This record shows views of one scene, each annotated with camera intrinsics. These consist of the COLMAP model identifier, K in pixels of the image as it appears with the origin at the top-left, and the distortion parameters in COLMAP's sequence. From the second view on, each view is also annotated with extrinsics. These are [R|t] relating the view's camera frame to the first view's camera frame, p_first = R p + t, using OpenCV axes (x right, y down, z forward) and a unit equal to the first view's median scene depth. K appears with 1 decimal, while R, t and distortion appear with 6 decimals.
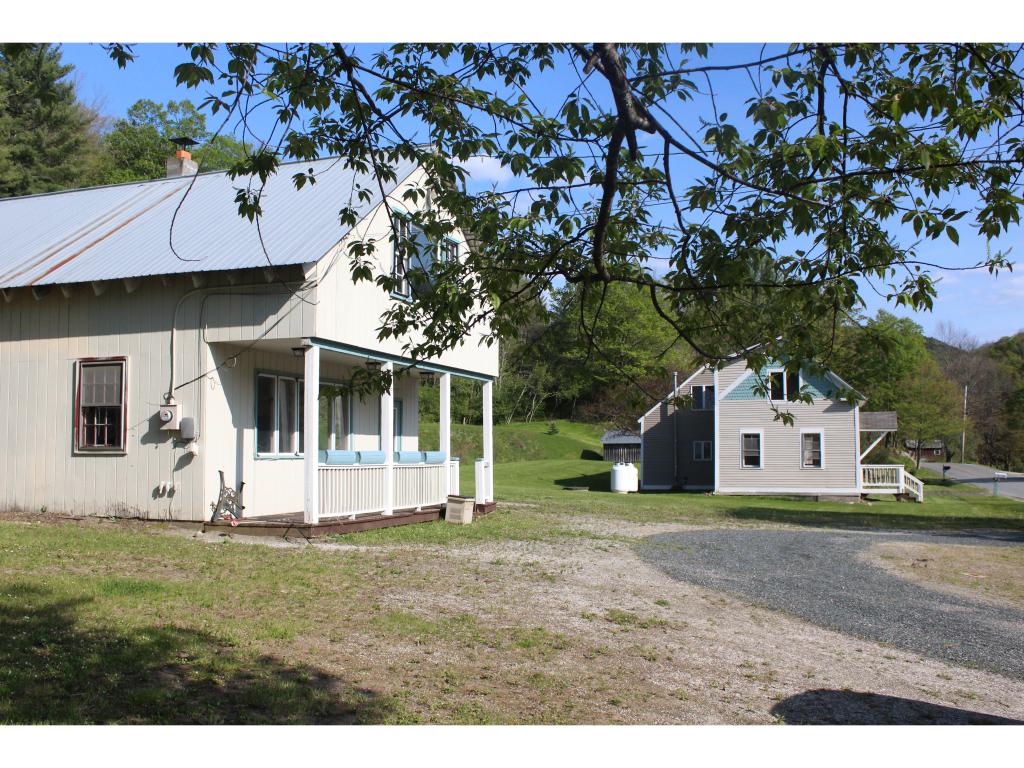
lens RADIAL K [[972.2, 0, 512.0], [0, 972.2, 384.0], [0, 0, 1]] dist [-0.141447, 0.150545]
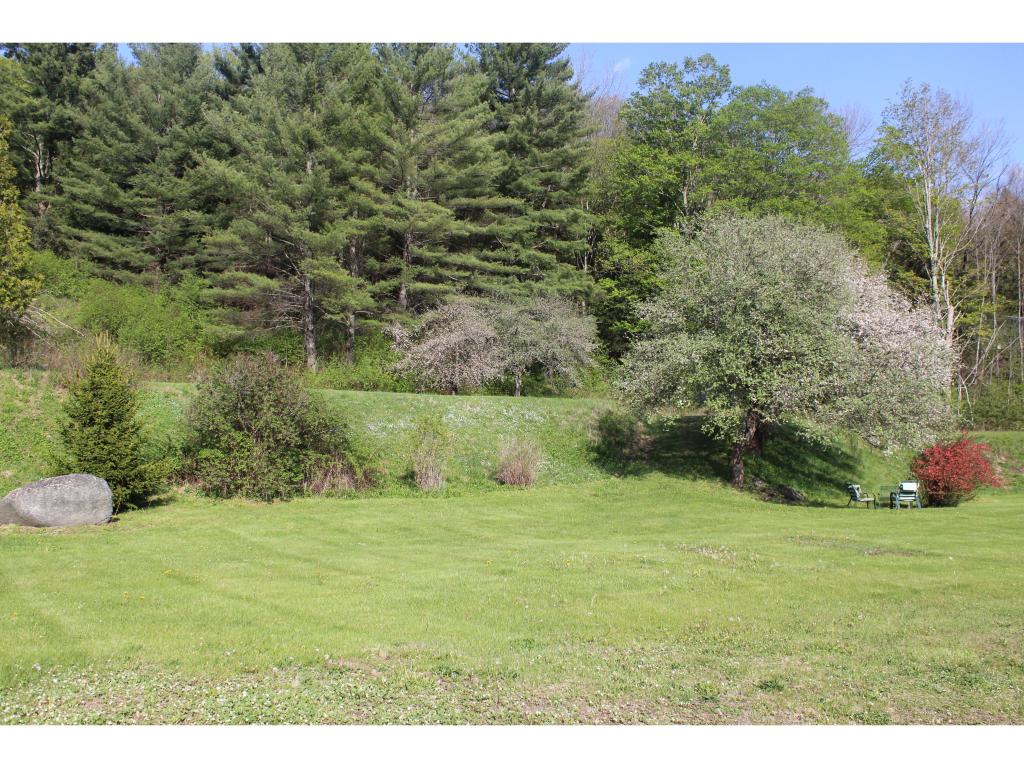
lens RADIAL K [[972.2, 0, 512.0], [0, 972.2, 384.0], [0, 0, 1]] dist [-0.141447, 0.150545]
pose [[0.796067, -0.065231, -0.601682, 0.013412], [0.051231, 0.997869, -0.040401, 0.036371], [0.603036, 0.001337, 0.797713, 0.584235]]
